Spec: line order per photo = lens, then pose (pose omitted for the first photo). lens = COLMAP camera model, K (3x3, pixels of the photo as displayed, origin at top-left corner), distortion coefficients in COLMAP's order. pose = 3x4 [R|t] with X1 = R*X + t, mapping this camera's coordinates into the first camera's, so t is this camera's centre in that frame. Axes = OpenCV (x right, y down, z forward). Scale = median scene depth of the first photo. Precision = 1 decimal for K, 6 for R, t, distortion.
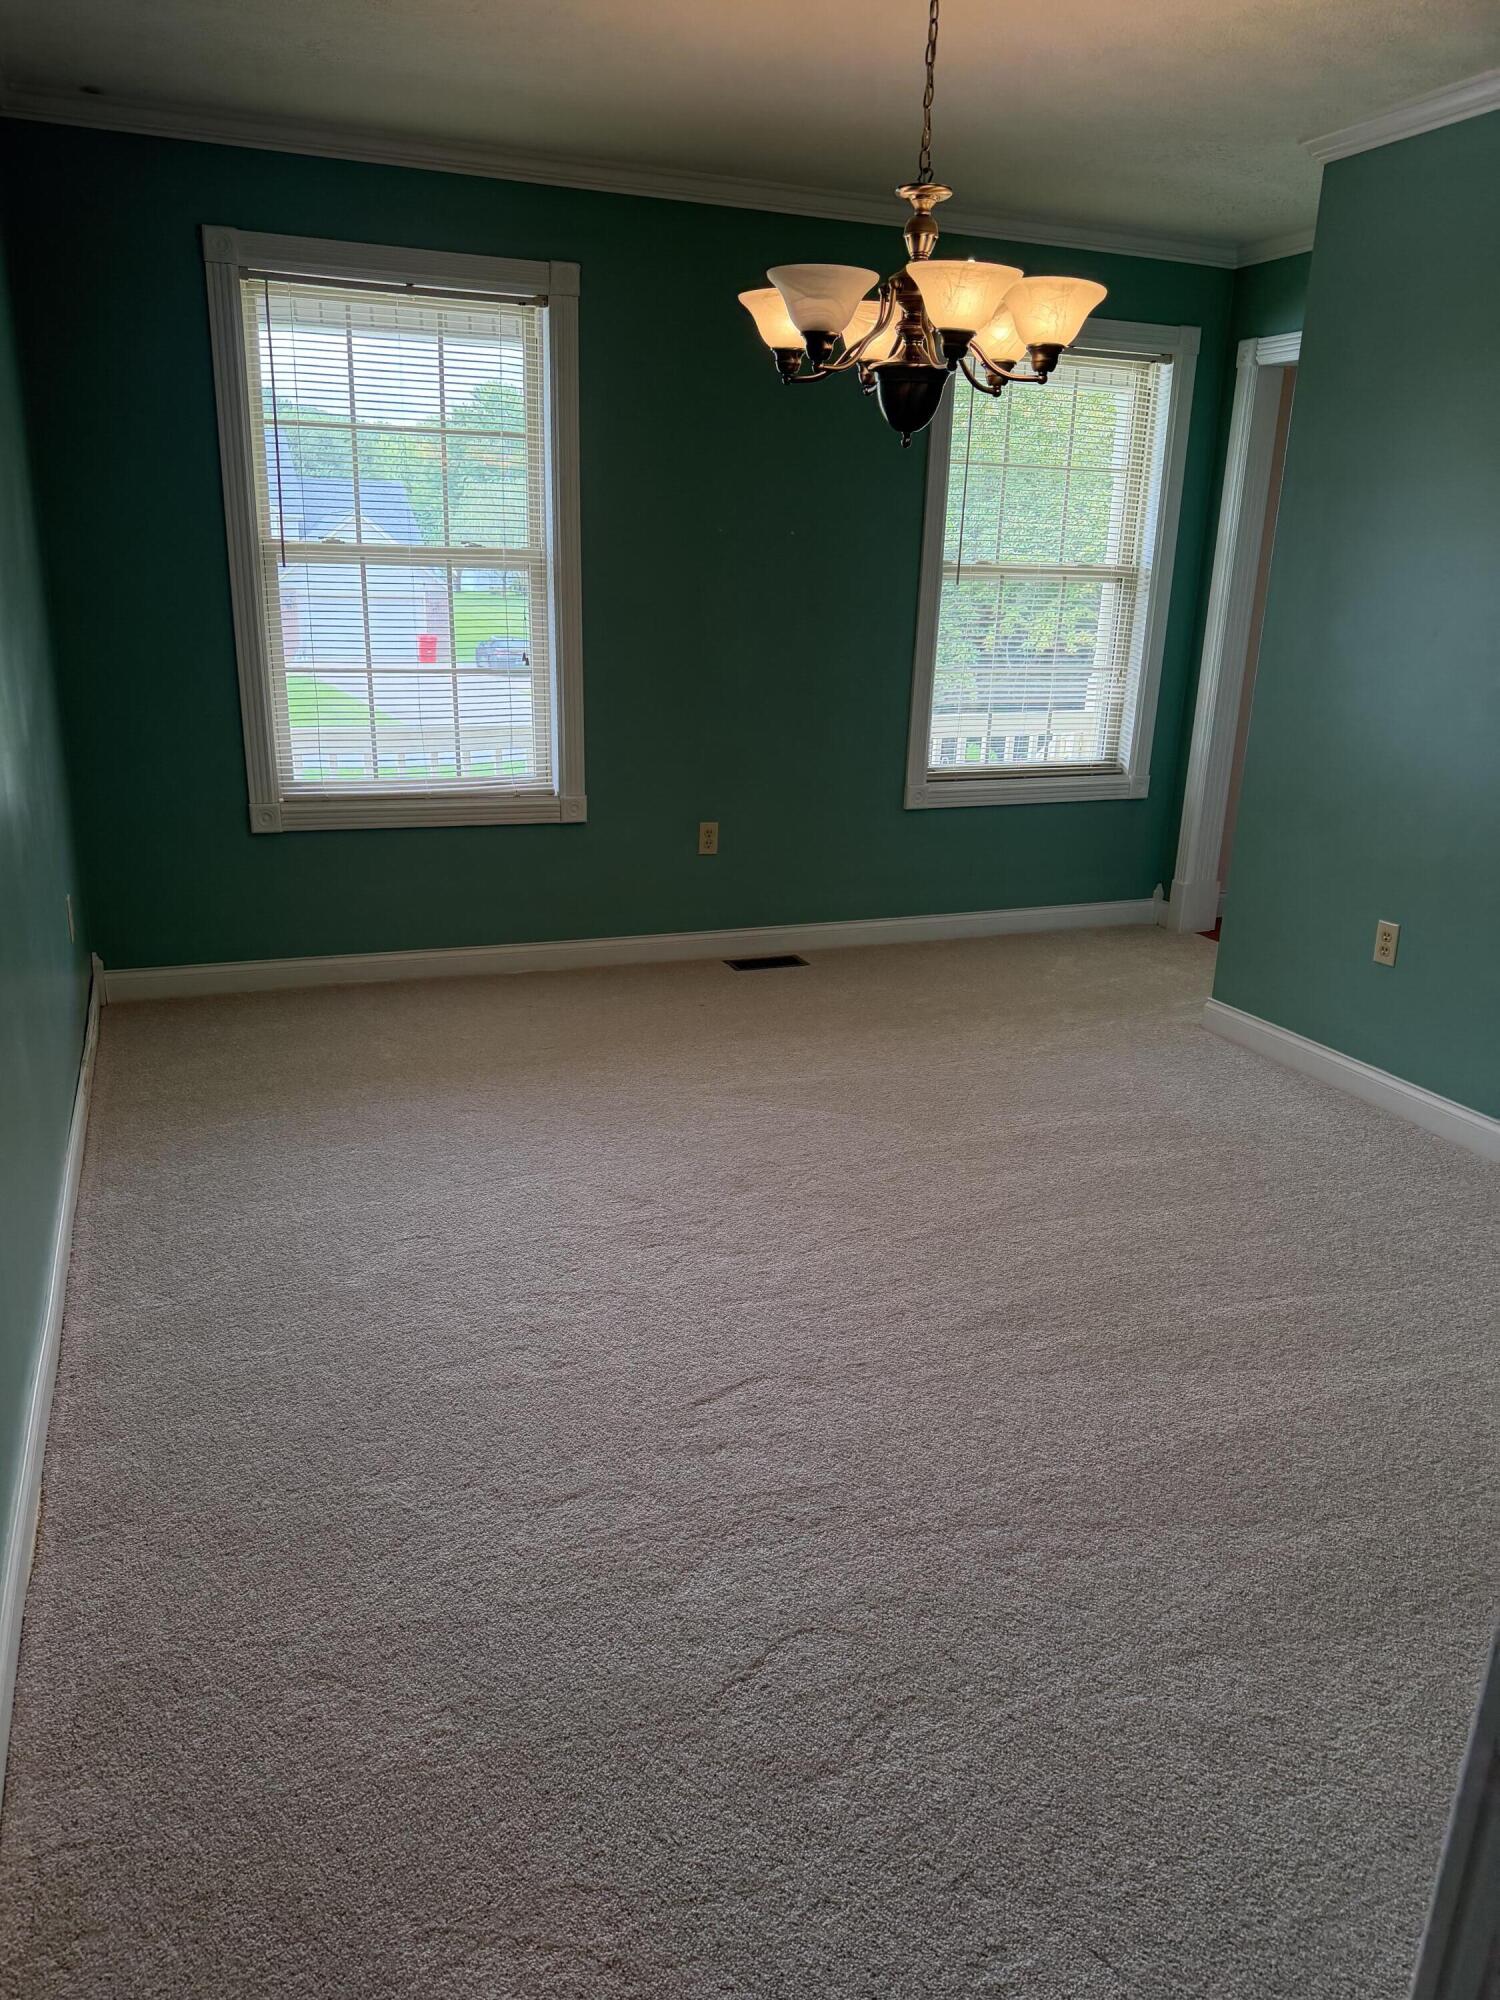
lens RADIAL K [[1408.3, 0, 740.1], [0, 1408.3, 995.2], [0, 0, 1]] dist [0.054082, -0.070265]
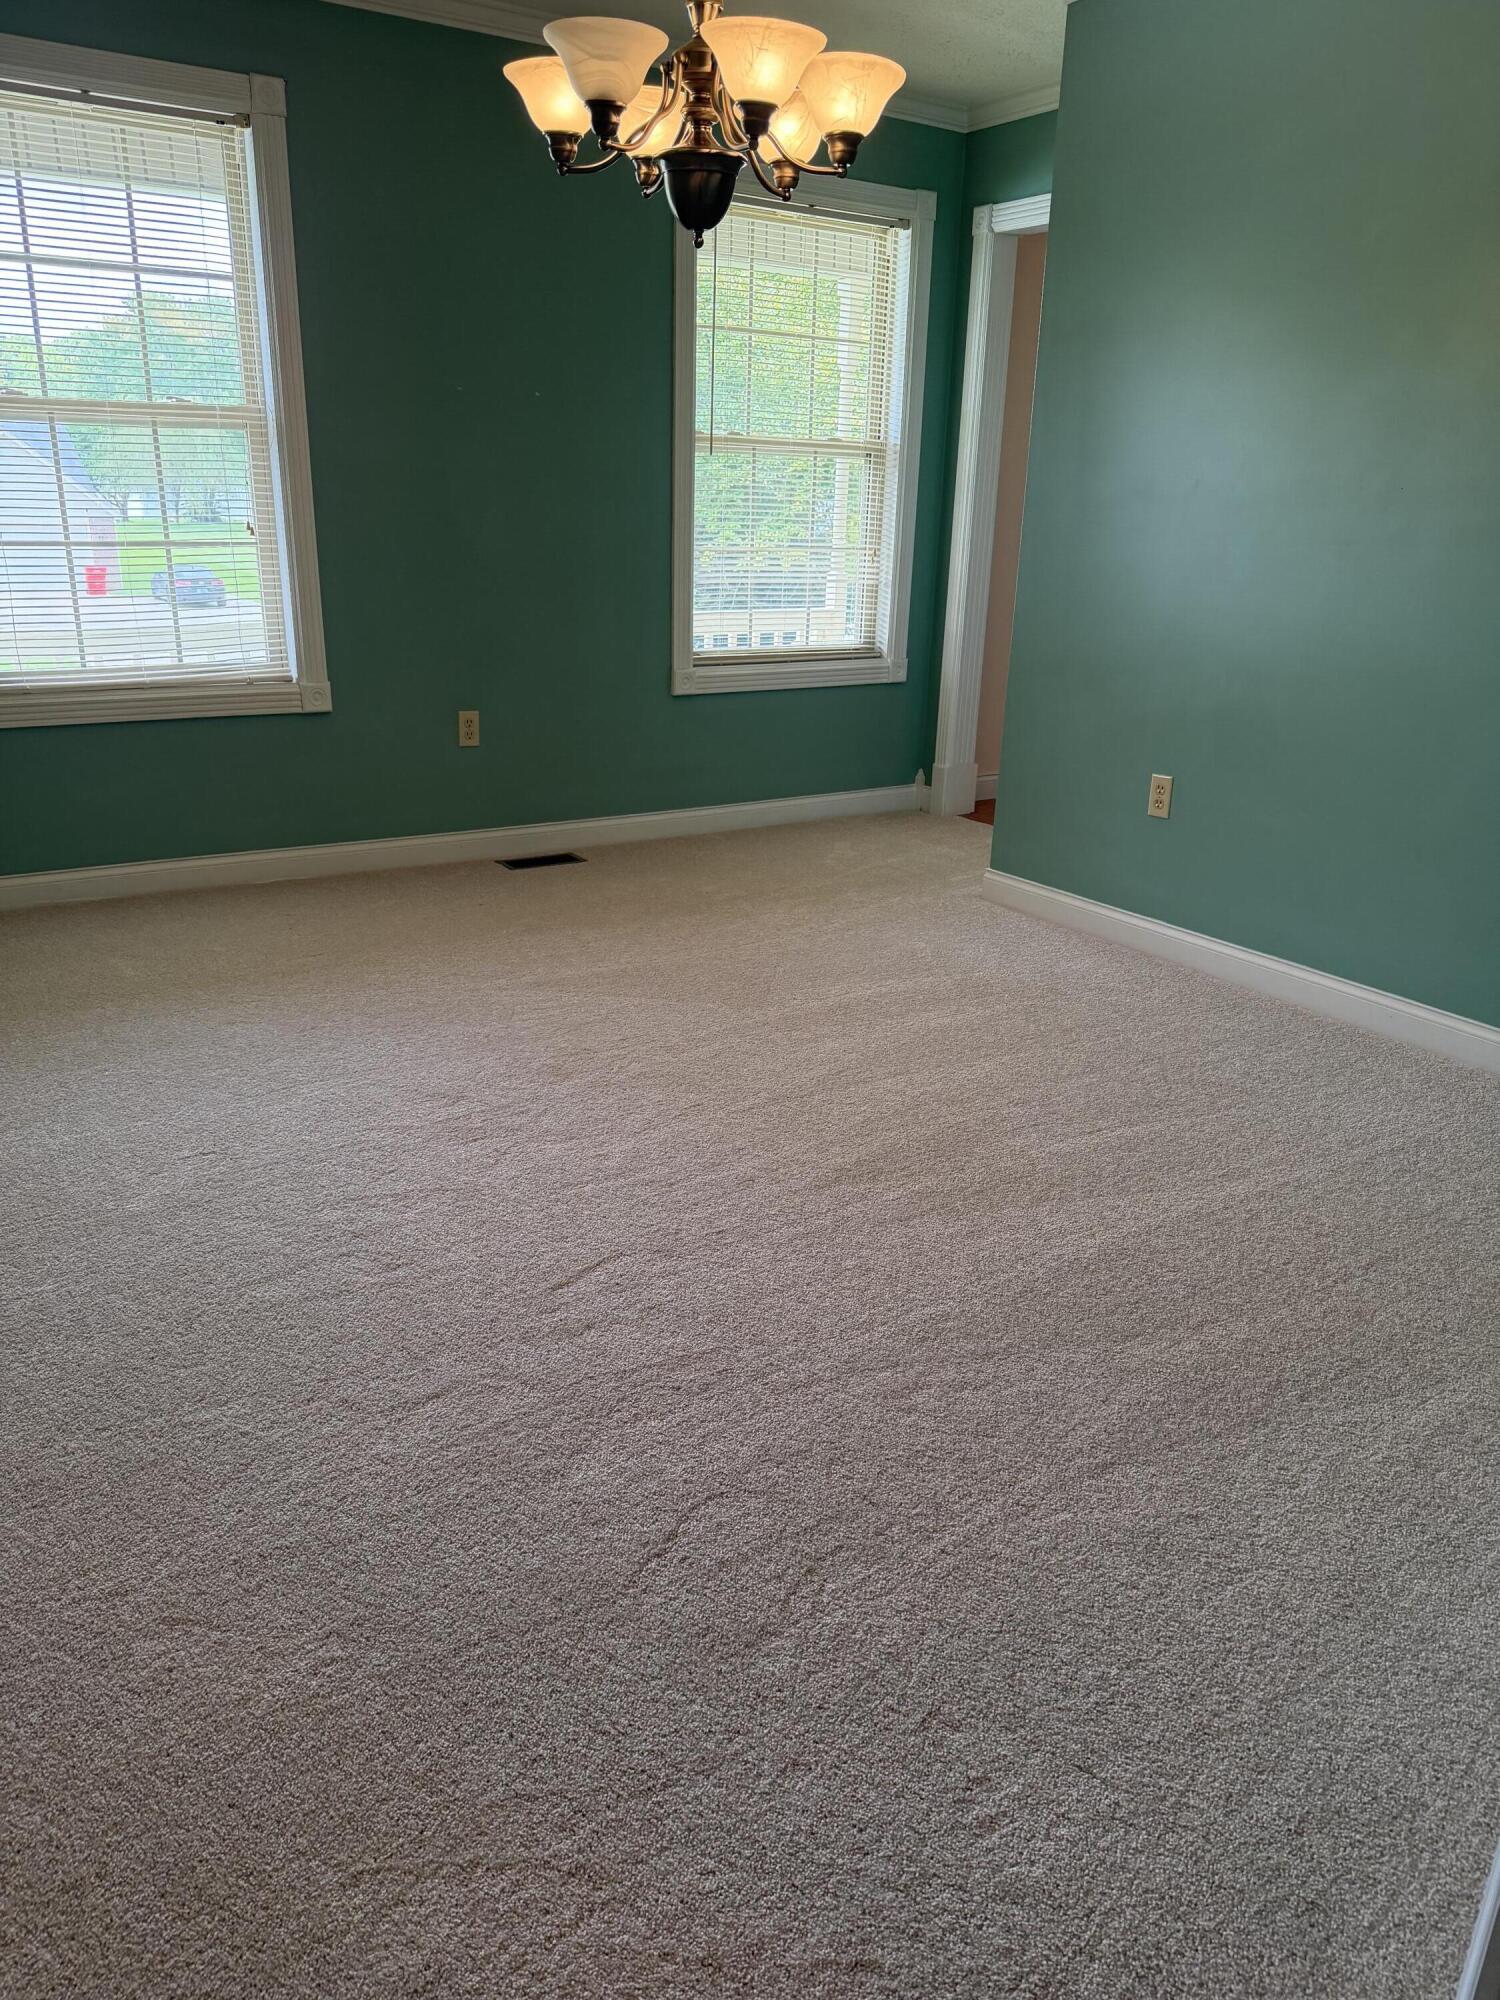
lens RADIAL K [[1408.3, 0, 738.5], [0, 1408.3, 996.9], [0, 0, 1]] dist [0.054082, -0.070265]
pose [[0.979273, -0.070201, 0.189992, -0.067888], [0.062238, 0.996927, 0.047568, 0.057568], [-0.192747, -0.034757, 0.980633, 0.073293]]
